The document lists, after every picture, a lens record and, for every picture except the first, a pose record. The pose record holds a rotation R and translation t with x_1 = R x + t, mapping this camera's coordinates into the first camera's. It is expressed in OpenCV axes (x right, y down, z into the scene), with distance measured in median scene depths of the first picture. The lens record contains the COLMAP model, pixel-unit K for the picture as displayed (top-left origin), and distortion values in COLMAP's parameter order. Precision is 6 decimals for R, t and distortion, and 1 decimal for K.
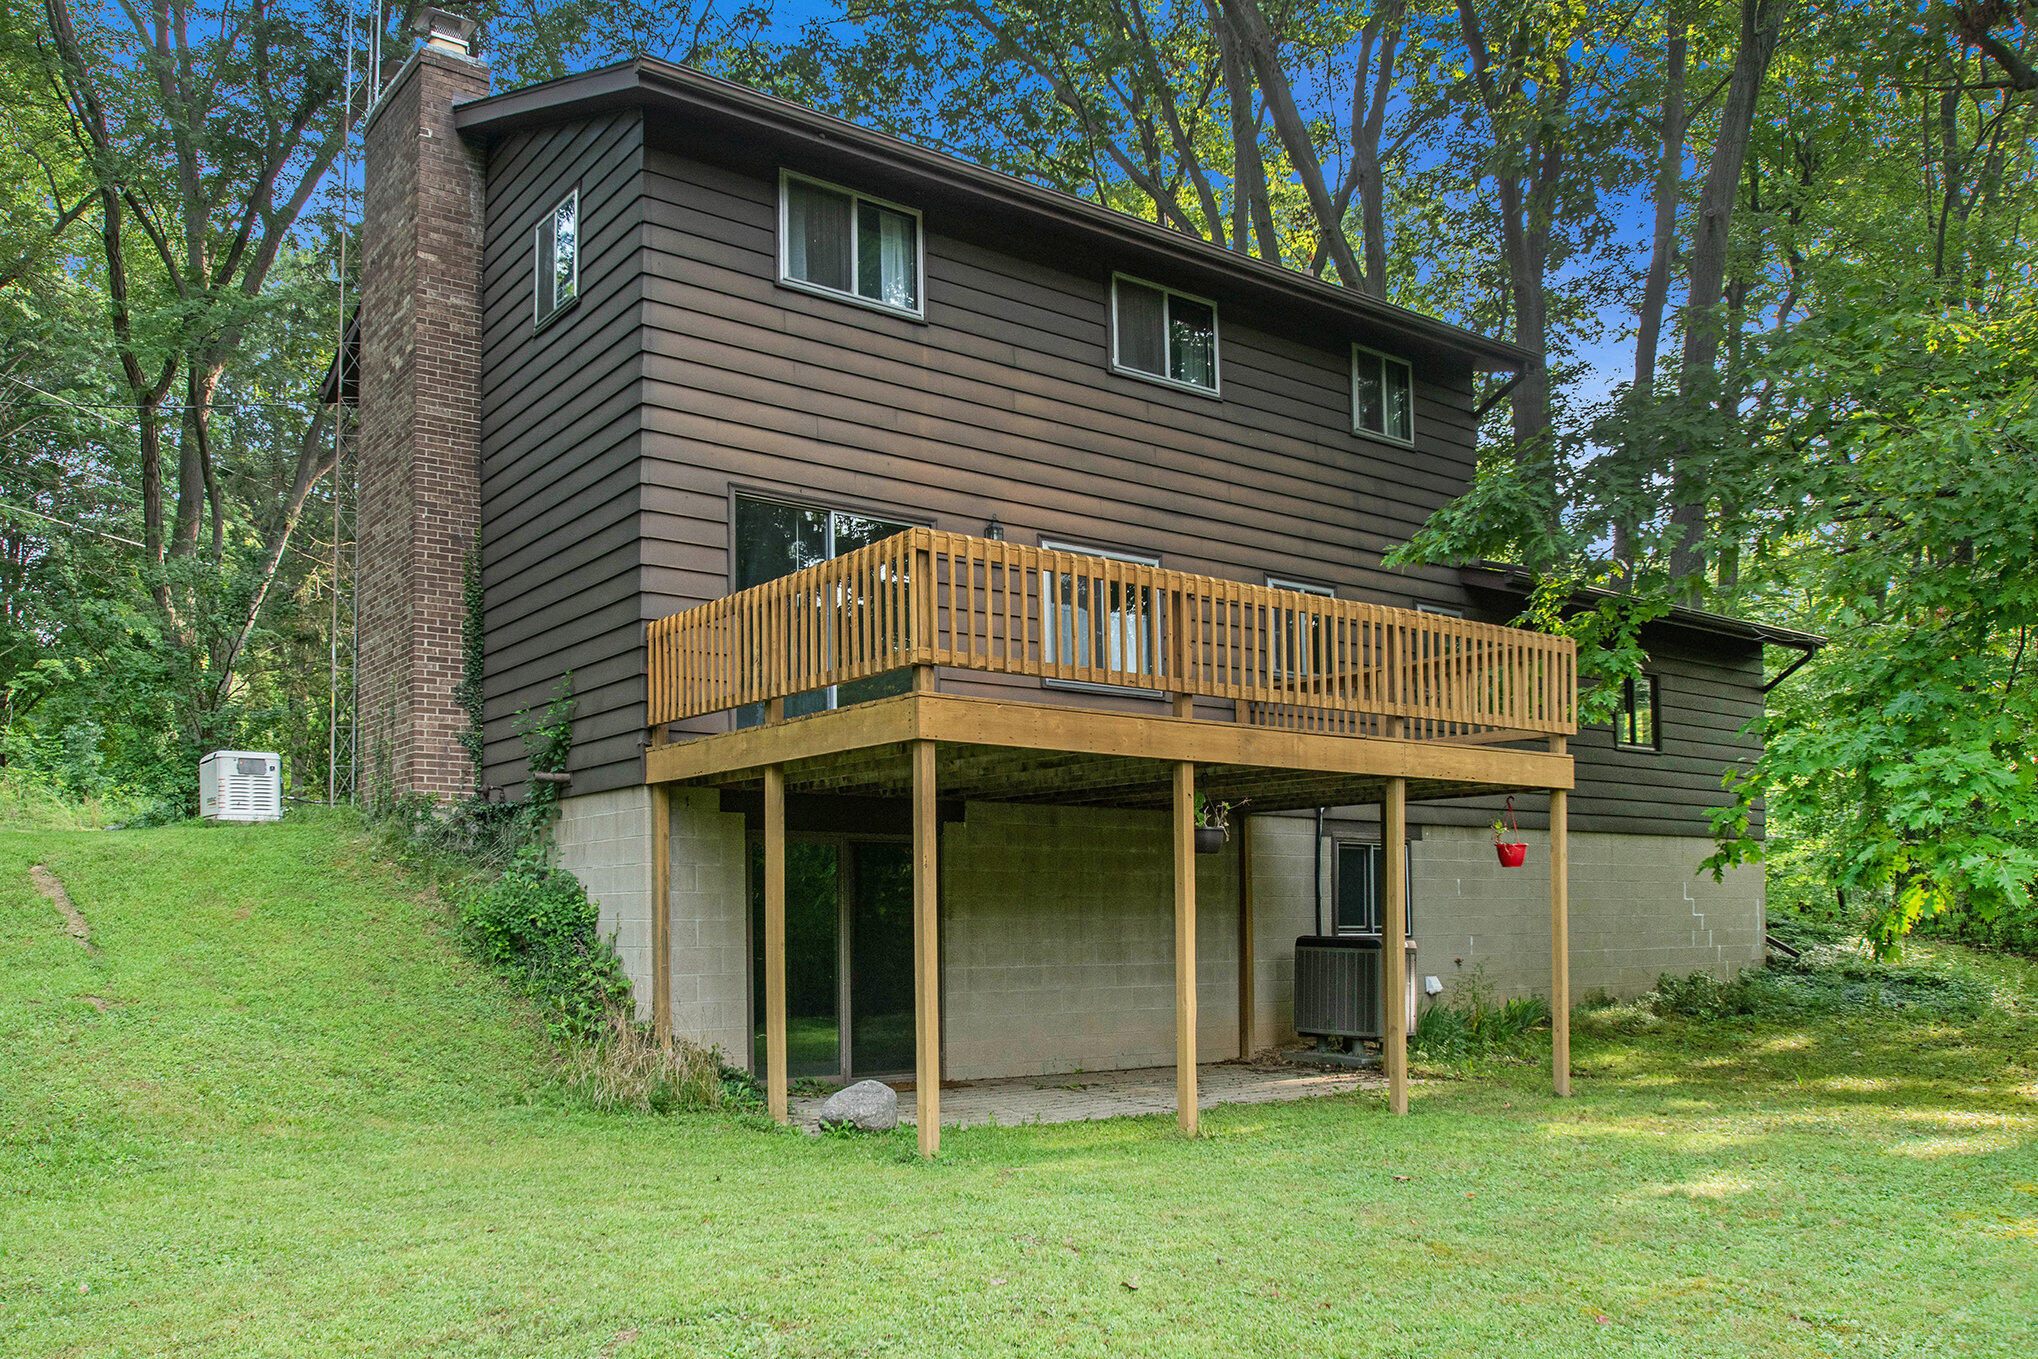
lens RADIAL K [[1687.1, 0, 1013.2], [0, 1687.1, 722.9], [0, 0, 1]] dist [-0.003625, 0.002127]
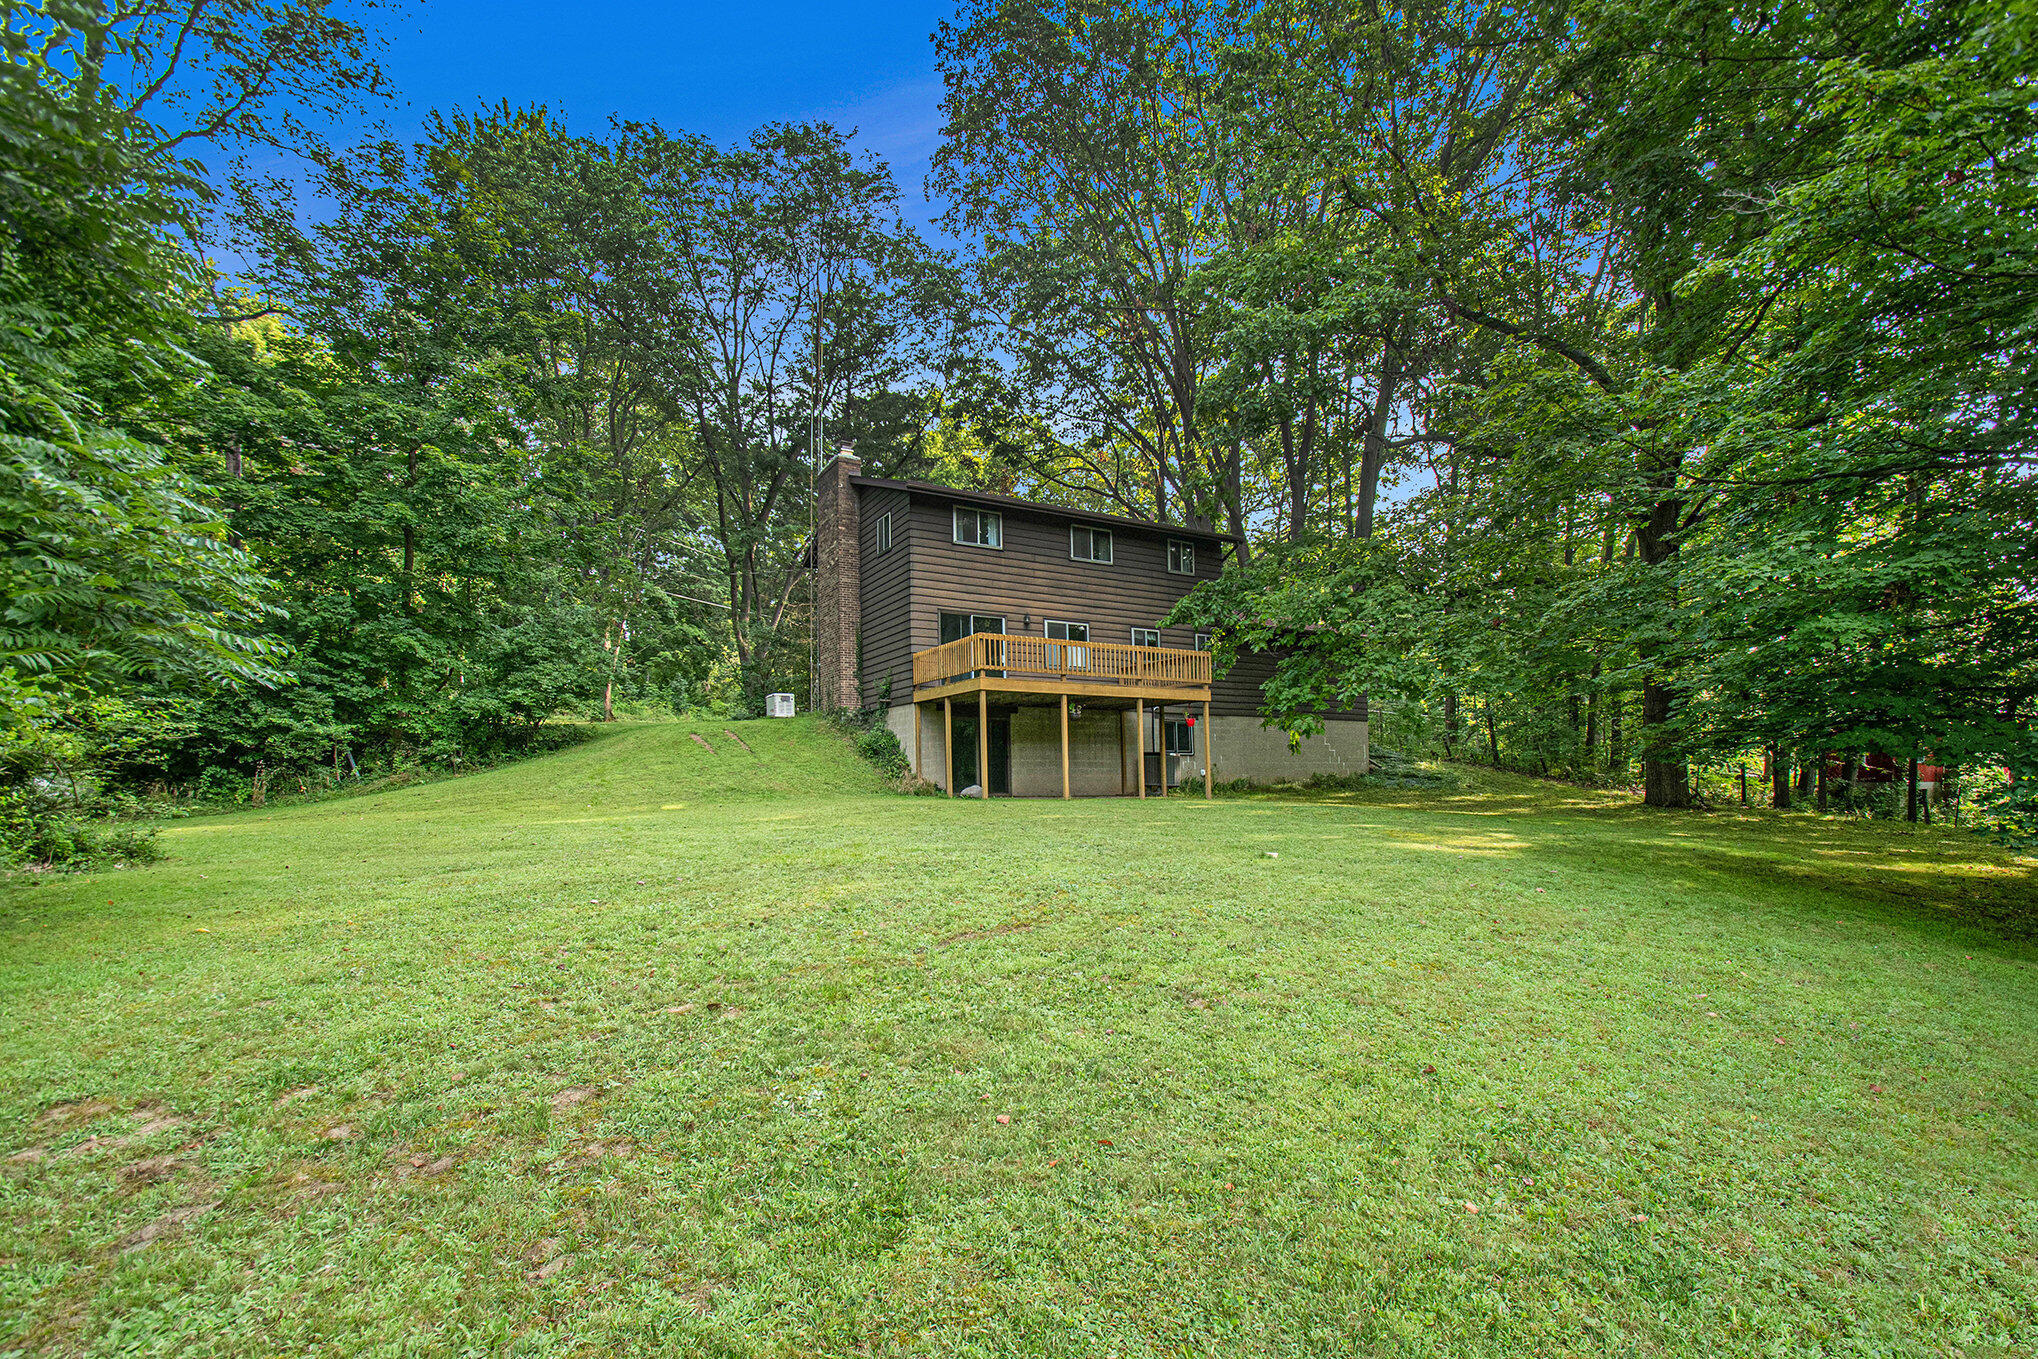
lens RADIAL K [[861.4, 0, 1019.0], [0, 861.4, 679.5], [0, 0, 1]] dist [0.000053, -0.000004]
pose [[0.993760, -0.012904, -0.110789, 0.164877], [0.013803, 0.999878, 0.007351, -0.017337], [0.110681, -0.008834, 0.993817, -0.613045]]
